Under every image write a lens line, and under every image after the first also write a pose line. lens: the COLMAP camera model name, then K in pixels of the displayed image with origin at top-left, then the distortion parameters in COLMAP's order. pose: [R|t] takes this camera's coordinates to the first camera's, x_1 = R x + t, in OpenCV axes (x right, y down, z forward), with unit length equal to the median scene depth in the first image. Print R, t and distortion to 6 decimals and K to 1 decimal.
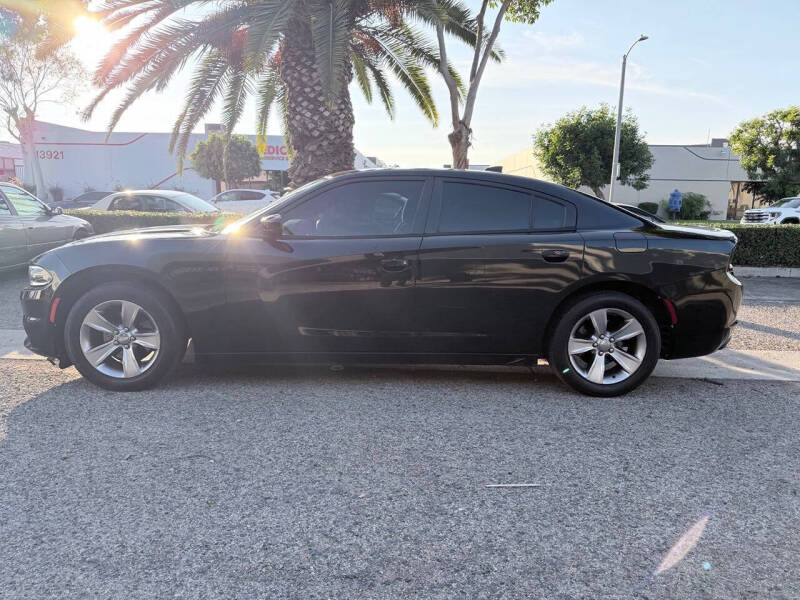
lens RADIAL K [[567.9, 0, 404.6], [0, 567.9, 294.2], [0, 0, 1]] dist [0.009169, -0.016384]
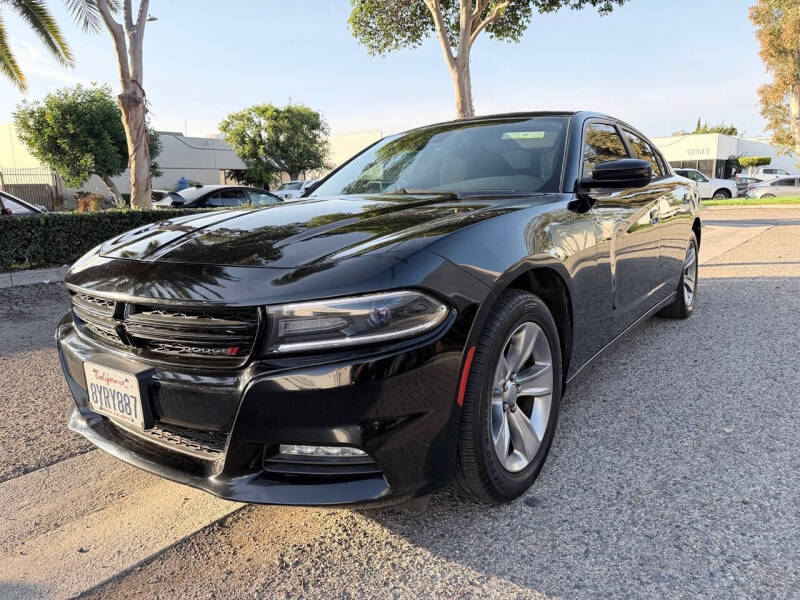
lens RADIAL K [[567.9, 0, 400.7], [0, 567.9, 294.3], [0, 0, 1]] dist [0.009169, -0.016384]
pose [[0.601067, -0.177258, 0.779293, -0.133160], [0.169996, 0.981136, 0.092052, -0.007594], [-0.780909, 0.077147, 0.619862, 0.091977]]
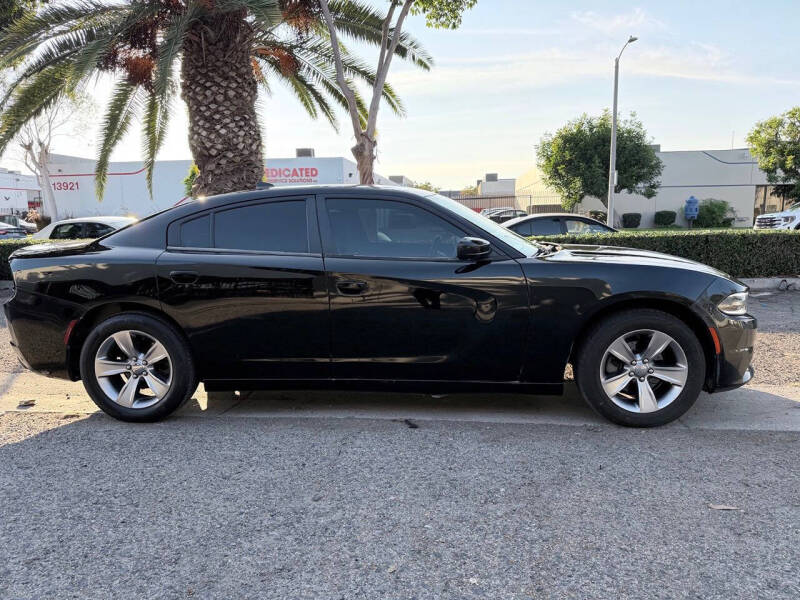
lens RADIAL K [[567.9, 0, 405.0], [0, 567.9, 305.4], [0, 0, 1]] dist [0.009169, -0.016384]
pose [[0.995964, -0.021931, -0.087028, 0.091749], [0.020784, 0.999685, -0.014060, 0.000966], [0.087309, 0.012194, 0.996107, 0.019213]]
